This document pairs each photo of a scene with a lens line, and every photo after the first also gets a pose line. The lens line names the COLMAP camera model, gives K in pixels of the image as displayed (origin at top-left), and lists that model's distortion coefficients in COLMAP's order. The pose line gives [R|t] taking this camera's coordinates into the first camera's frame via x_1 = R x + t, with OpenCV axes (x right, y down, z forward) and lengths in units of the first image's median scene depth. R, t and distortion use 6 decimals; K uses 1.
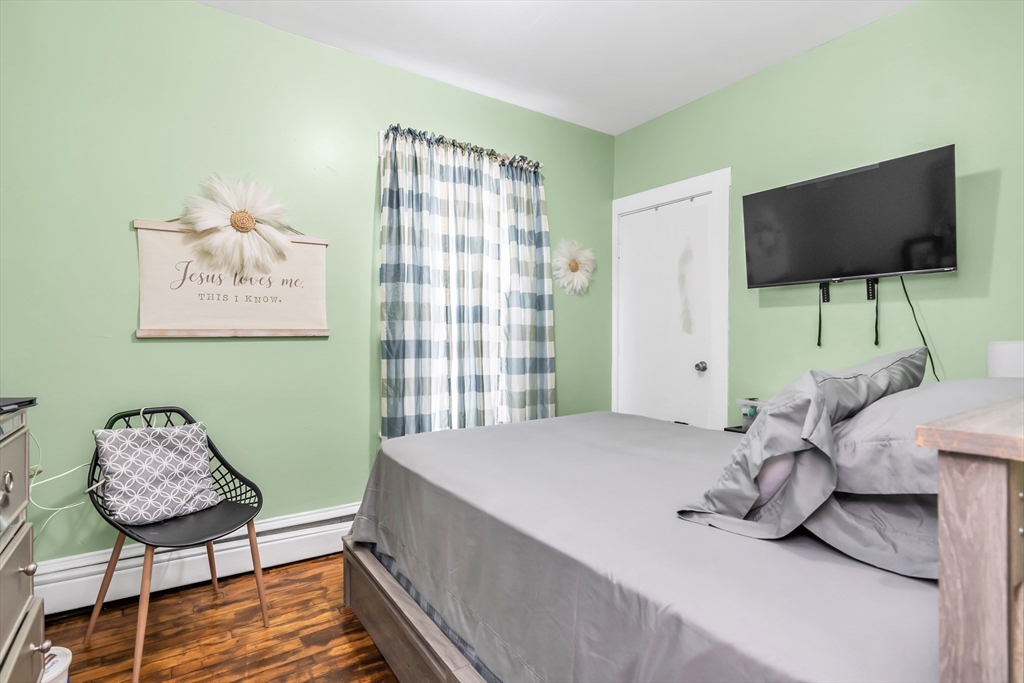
lens RADIAL K [[529.5, 0, 512.0], [0, 529.5, 341.5], [0, 0, 1]] dist [-0.002019, -0.000361]
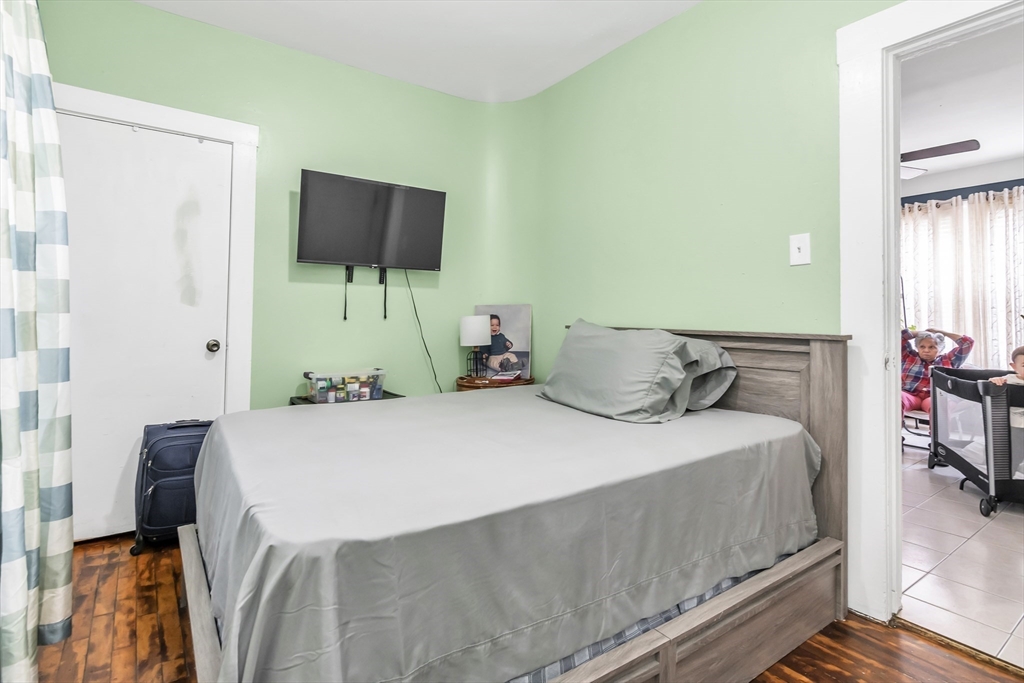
lens RADIAL K [[506.6, 0, 511.3], [0, 506.6, 311.1], [0, 0, 1]] dist [-0.000999, -0.000013]
pose [[-0.045756, 0.013052, 0.998867, -0.563660], [0.001275, 0.999915, -0.013007, 0.004179], [-0.998952, 0.000678, -0.045769, 0.706962]]
